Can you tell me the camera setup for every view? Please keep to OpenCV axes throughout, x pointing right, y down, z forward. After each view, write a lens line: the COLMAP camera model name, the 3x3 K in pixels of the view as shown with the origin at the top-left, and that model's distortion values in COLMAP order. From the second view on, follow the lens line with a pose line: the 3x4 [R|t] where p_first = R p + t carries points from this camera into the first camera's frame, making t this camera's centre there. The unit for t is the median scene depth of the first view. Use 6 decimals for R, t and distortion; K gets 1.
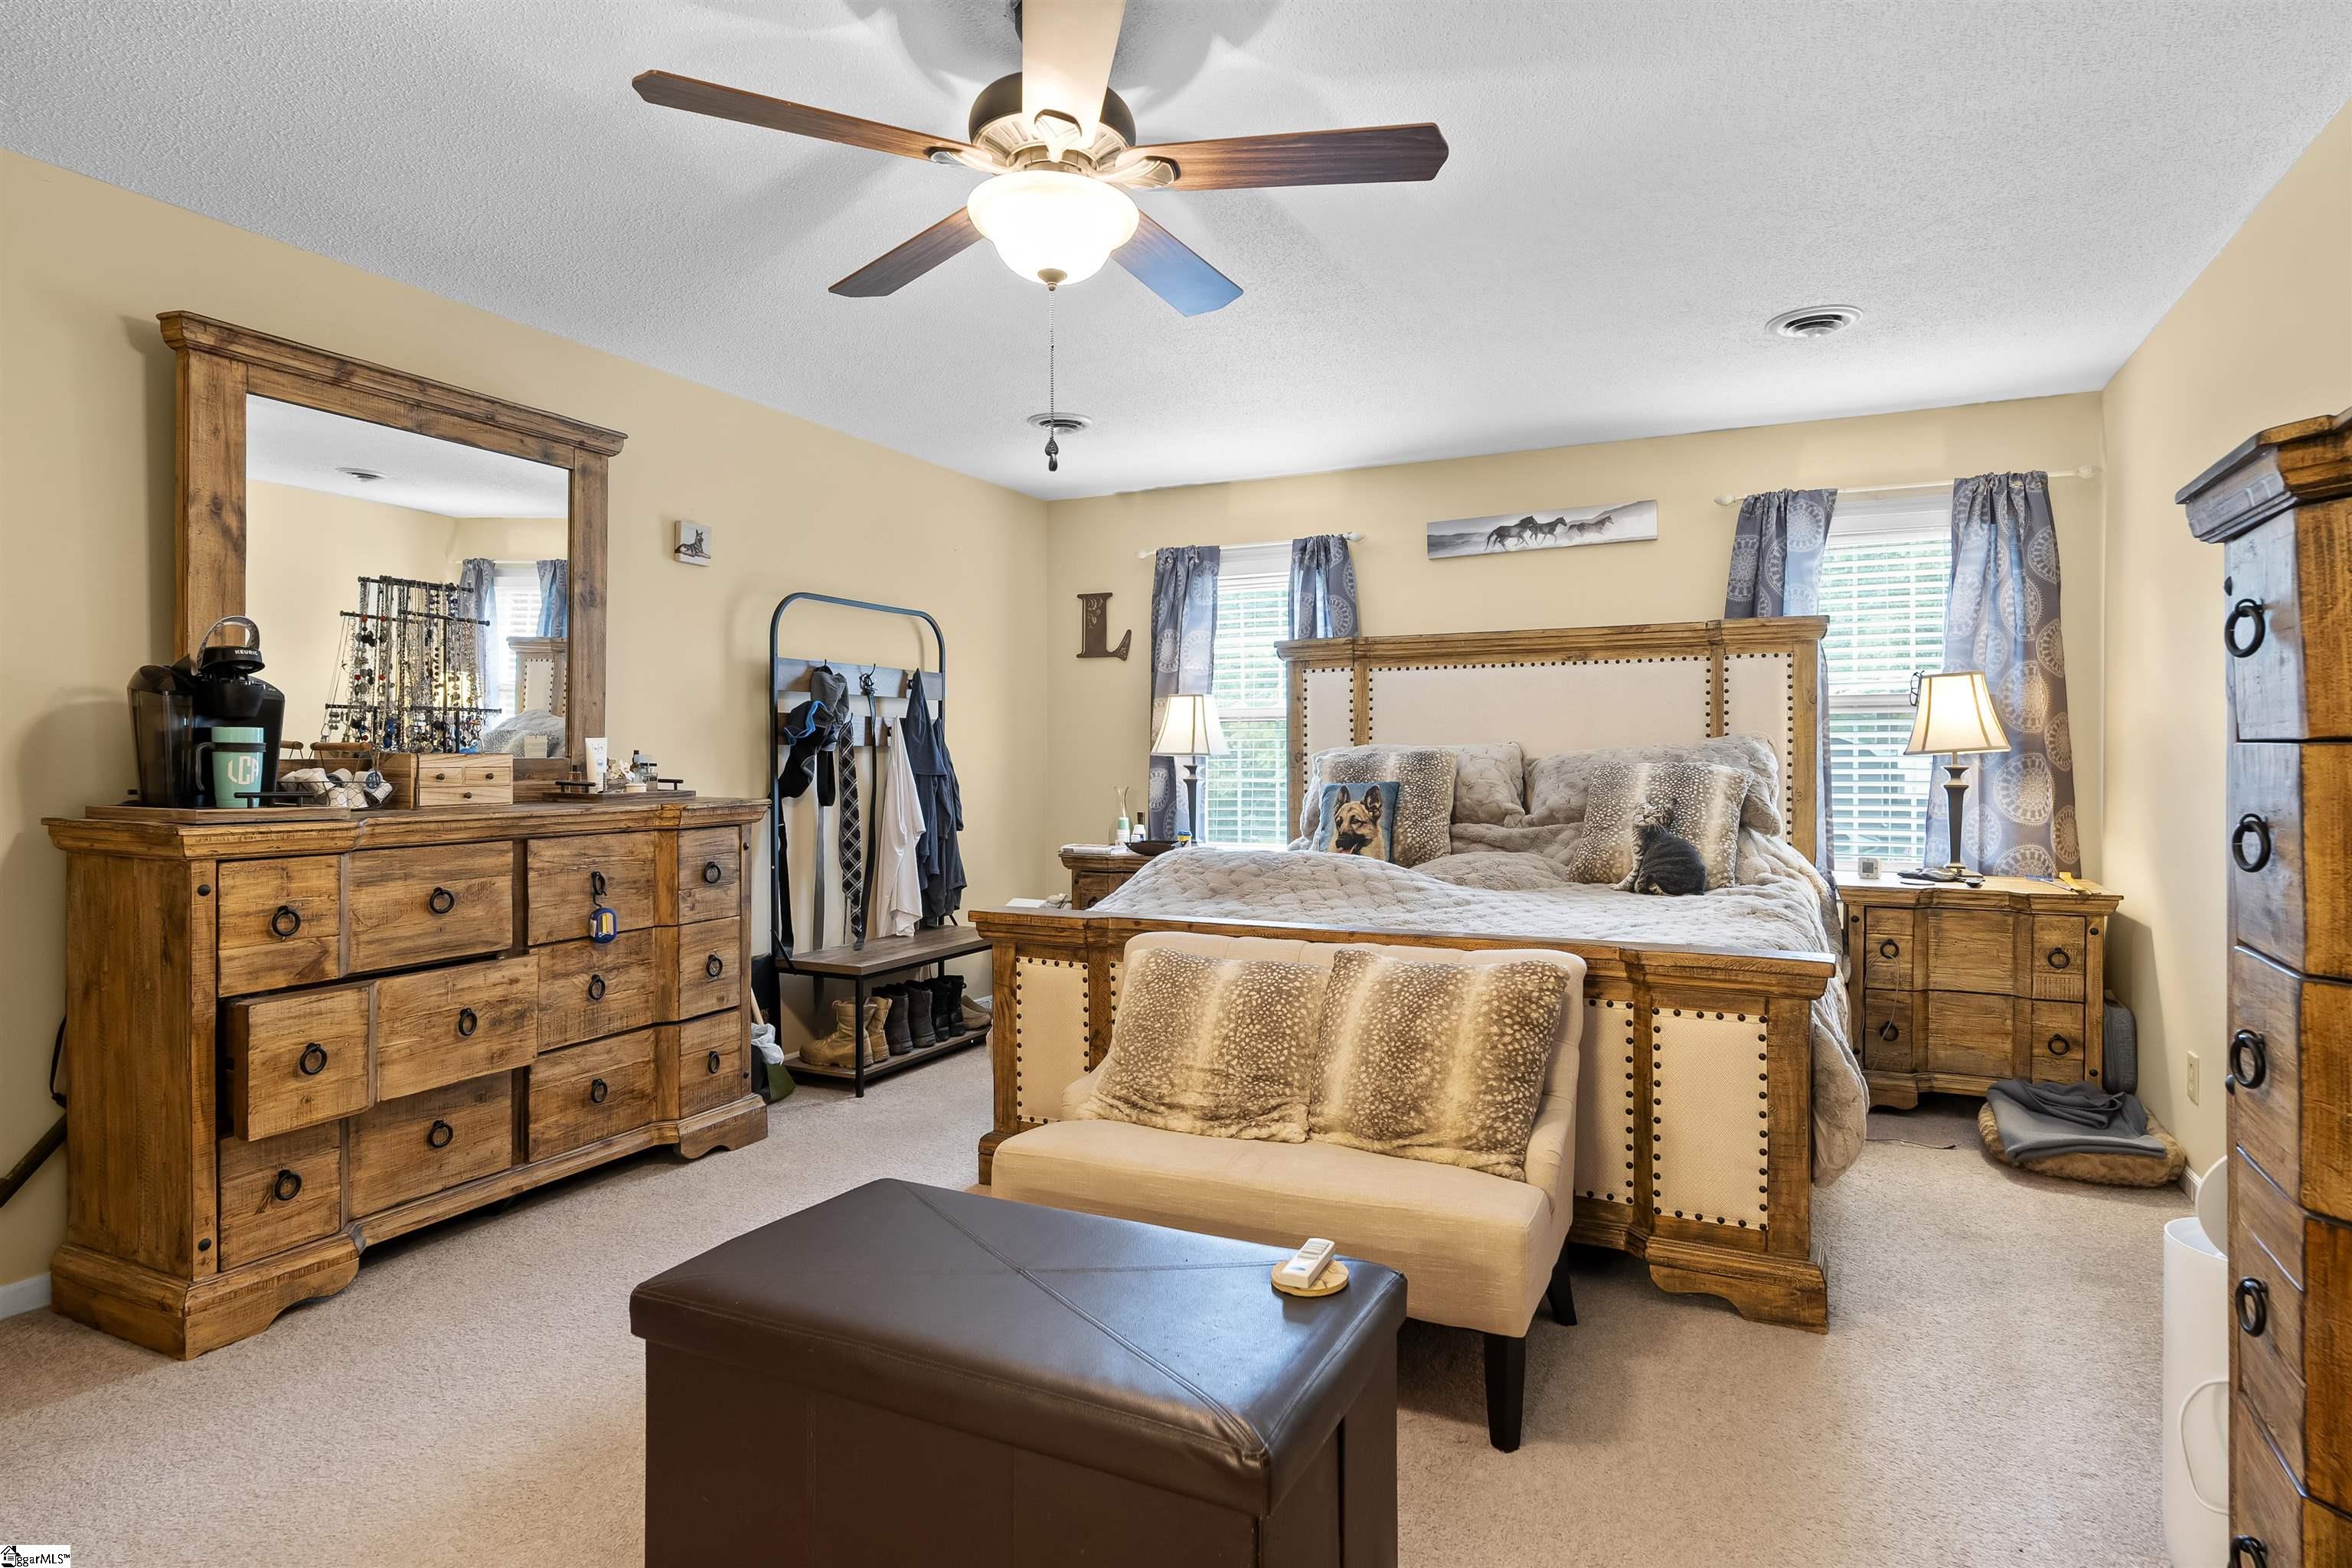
lens RADIAL K [[1263.9, 0, 1173.8], [0, 1263.9, 766.8], [0, 0, 1]] dist [-0.000846, -0.000007]
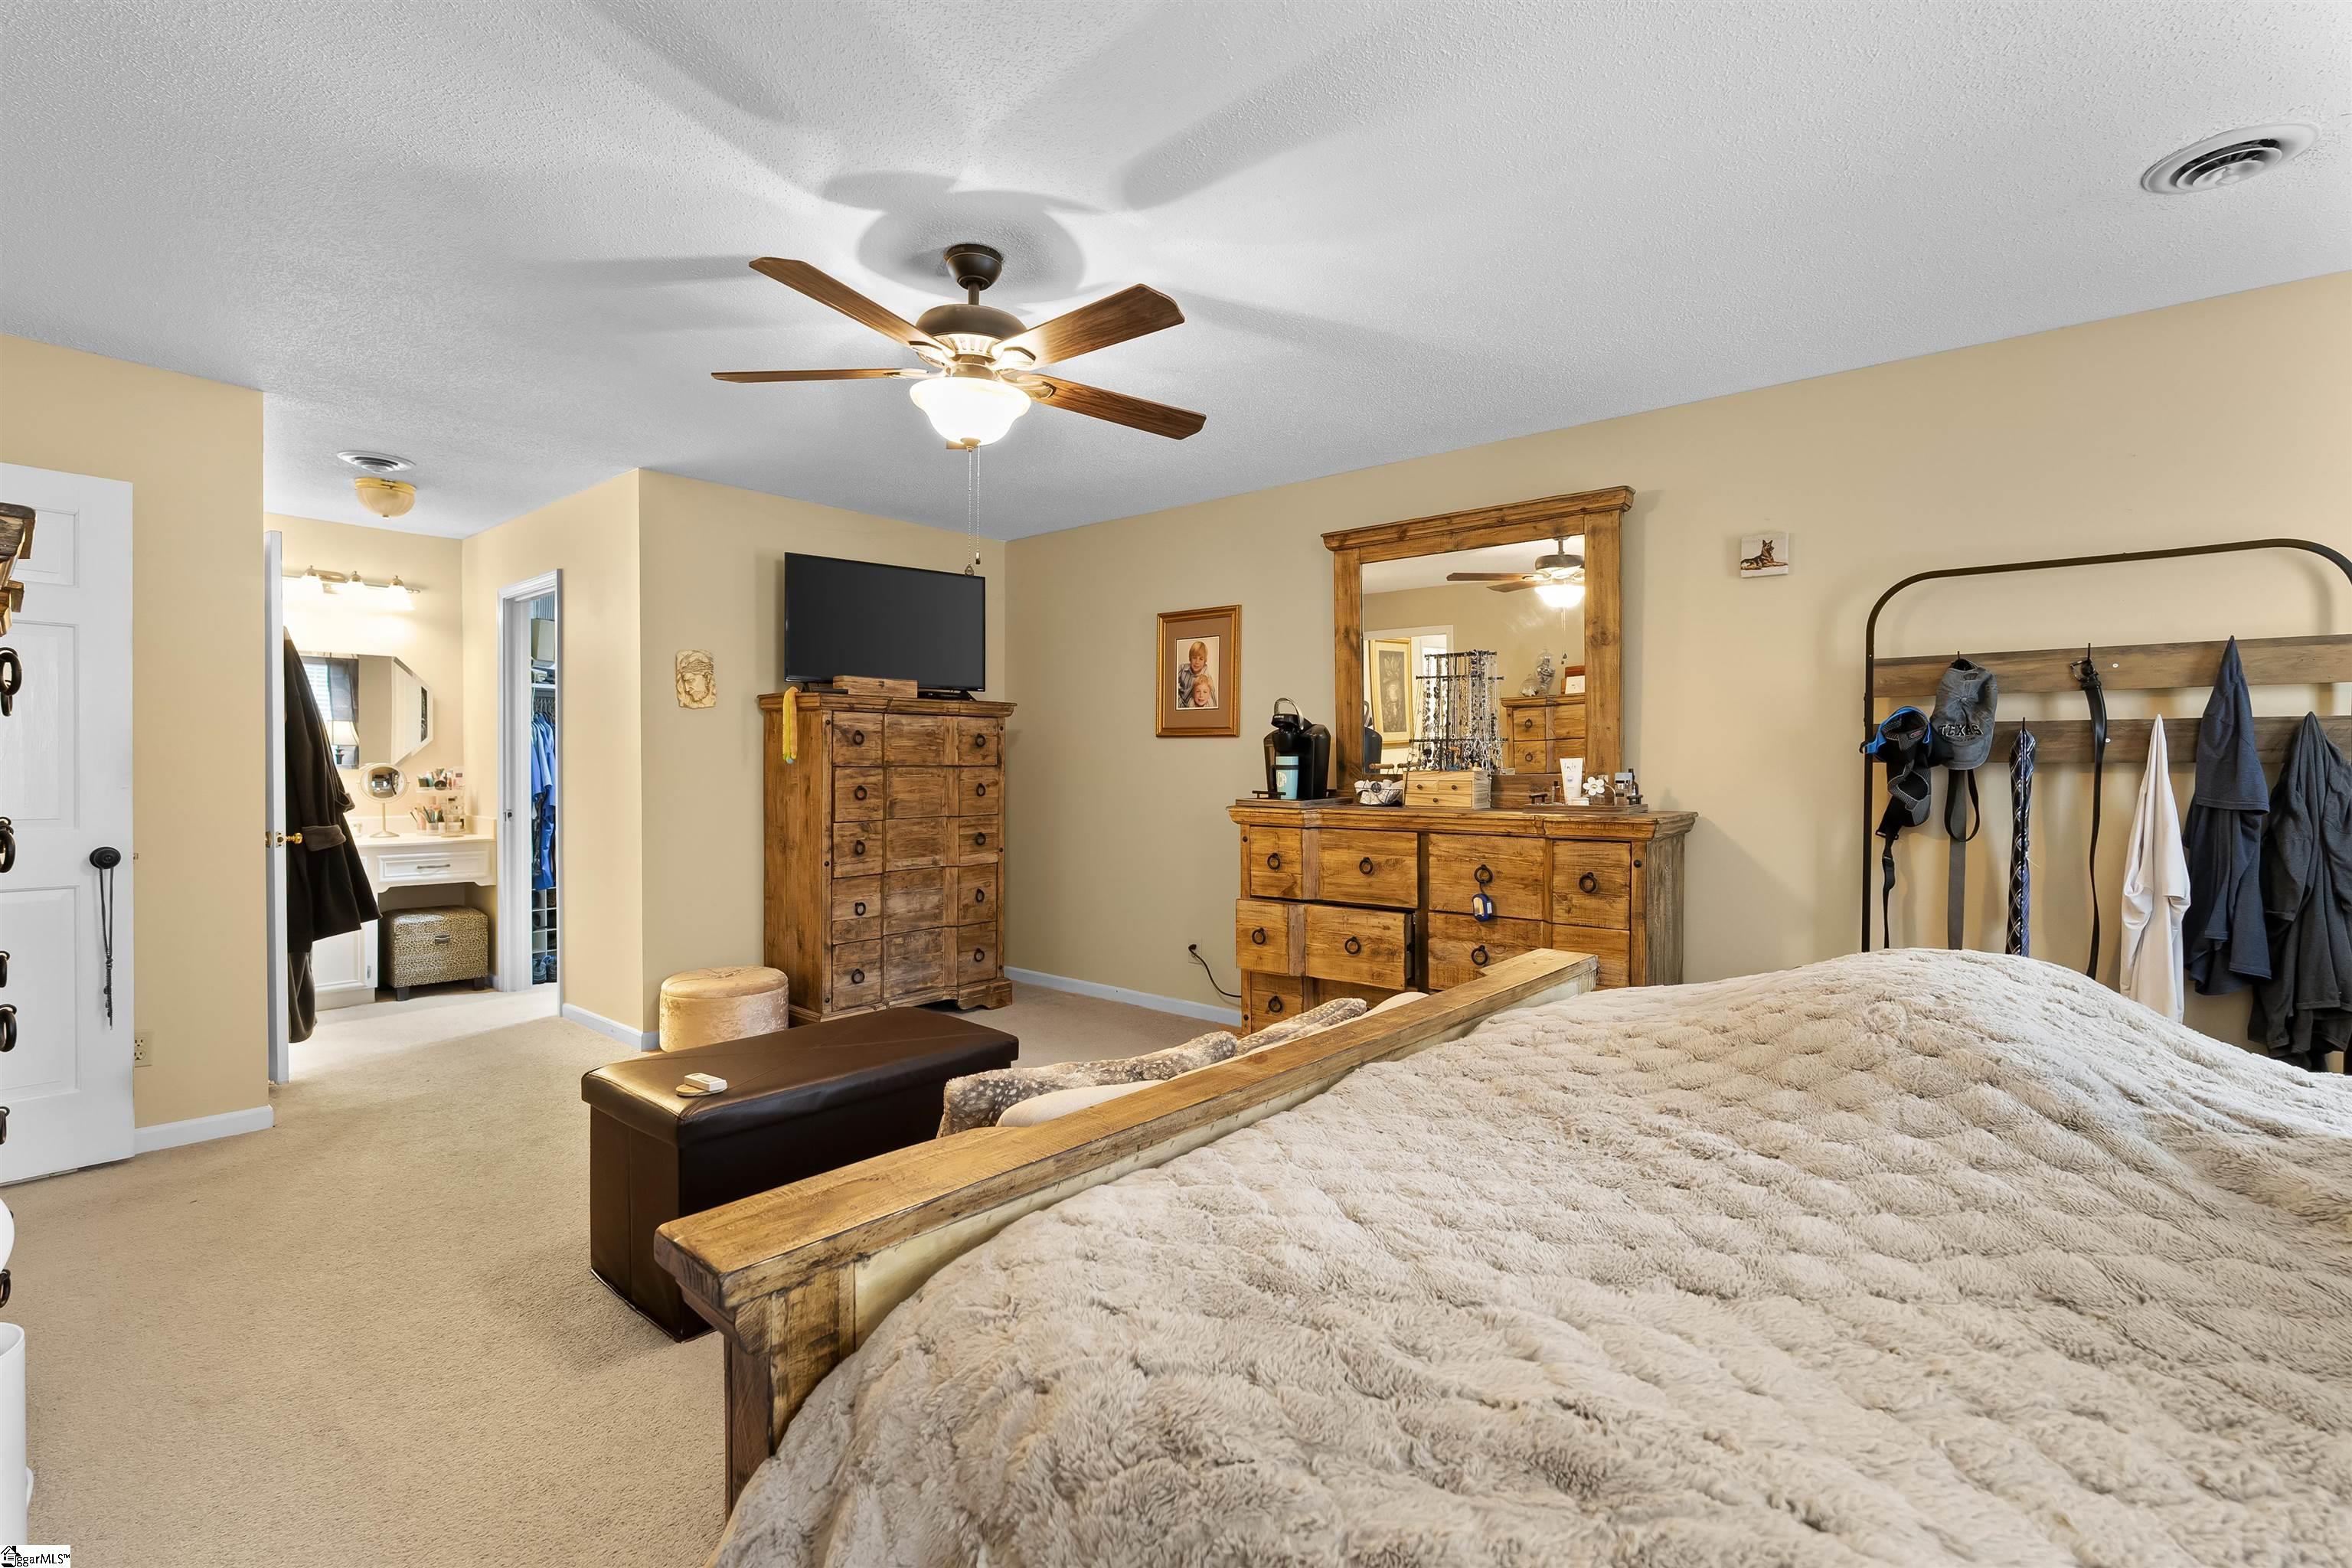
lens RADIAL K [[1043.0, 0, 1175.3], [0, 1043.0, 782.3], [0, 0, 1]] dist [0.004999, 0.000805]
pose [[-0.233134, 0.010203, -0.972391, 0.675672], [-0.014315, 0.999801, 0.013923, -0.010242], [0.972339, 0.017165, -0.232941, 1.009959]]
